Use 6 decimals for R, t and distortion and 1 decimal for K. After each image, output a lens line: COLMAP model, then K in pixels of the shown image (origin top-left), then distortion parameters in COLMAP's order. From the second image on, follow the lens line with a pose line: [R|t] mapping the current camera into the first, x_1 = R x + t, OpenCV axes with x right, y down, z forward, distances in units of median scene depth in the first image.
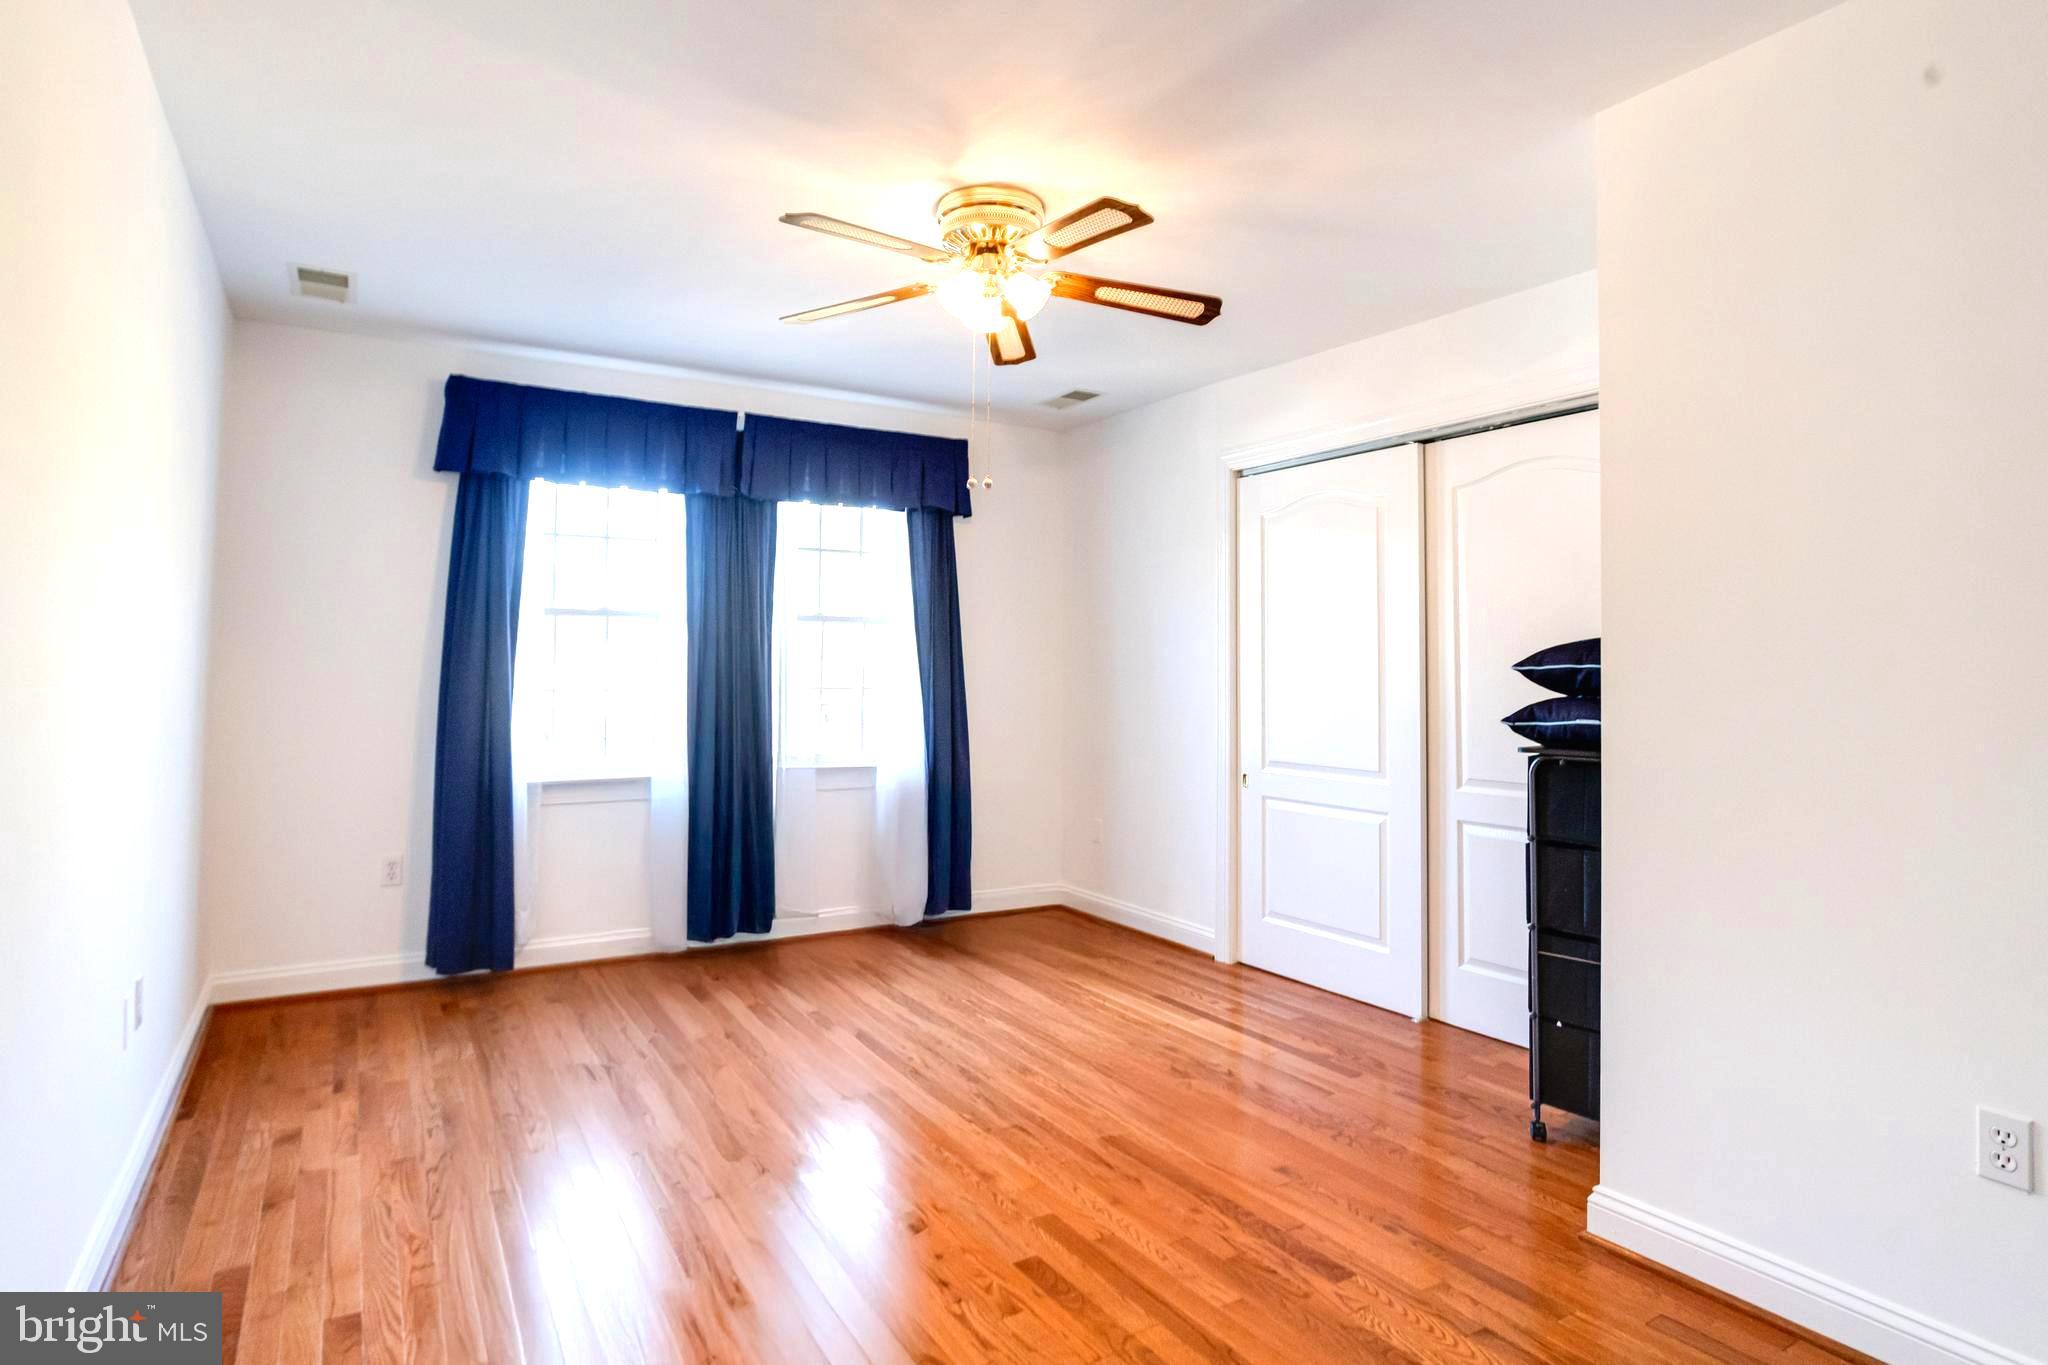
lens RADIAL K [[1094.1, 0, 1023.1], [0, 1094.1, 611.6], [0, 0, 1]] dist [-0.041349, 0.000488]
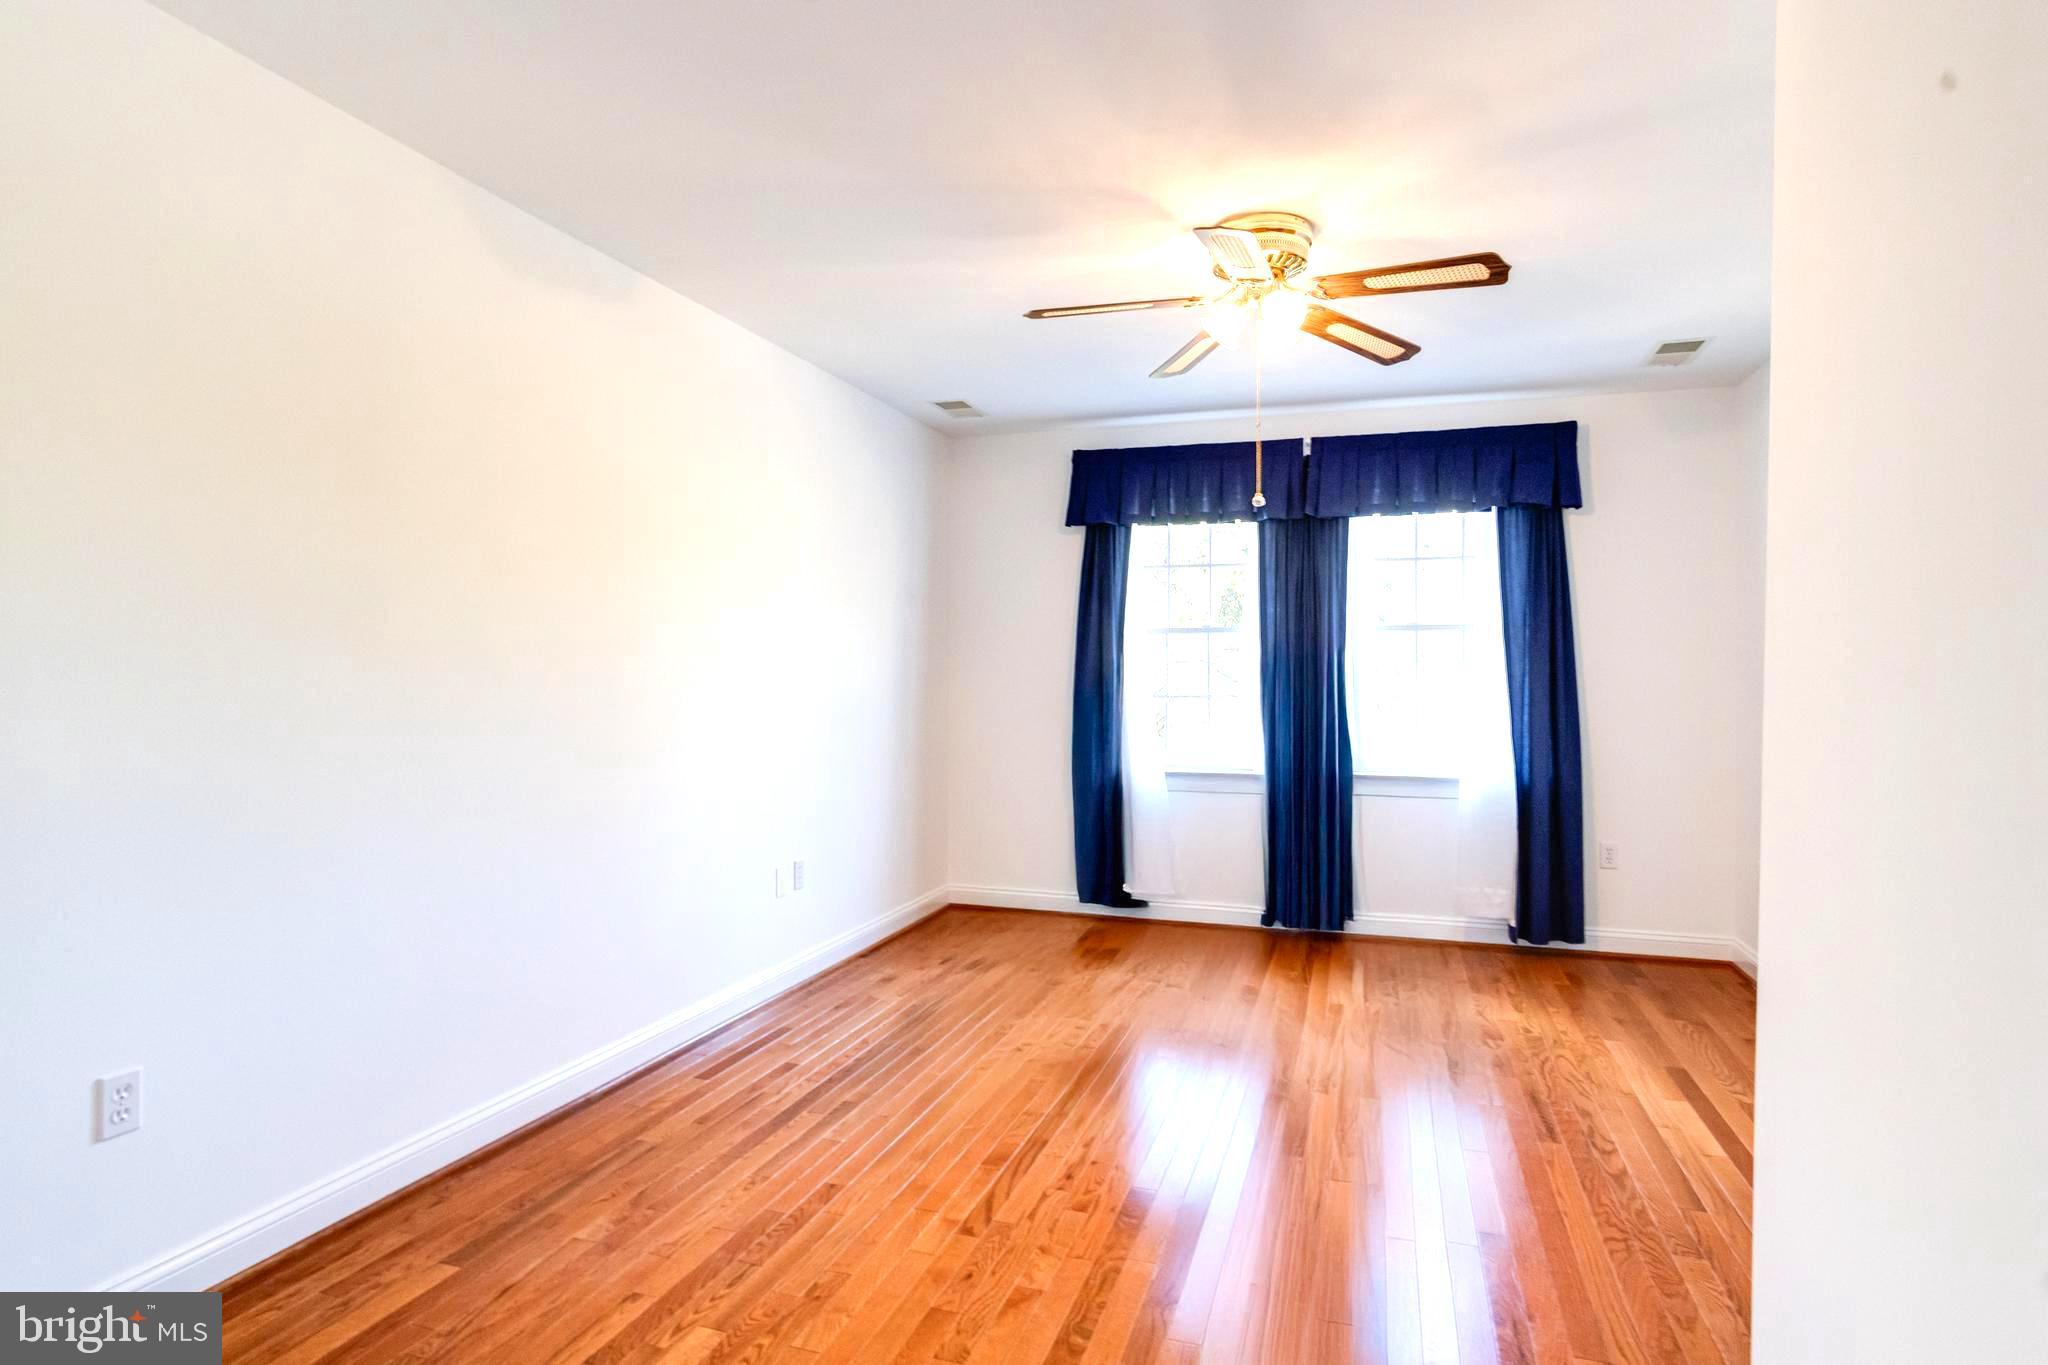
lens RADIAL K [[1085.6, 0, 1012.1], [0, 1085.6, 684.0], [0, 0, 1]] dist [-0.042974, 0.021779]
pose [[0.640767, 0.004758, -0.767721, 0.372184], [0.039326, 0.998465, 0.039010, 0.005276], [0.766728, -0.055188, 0.639596, 0.086959]]
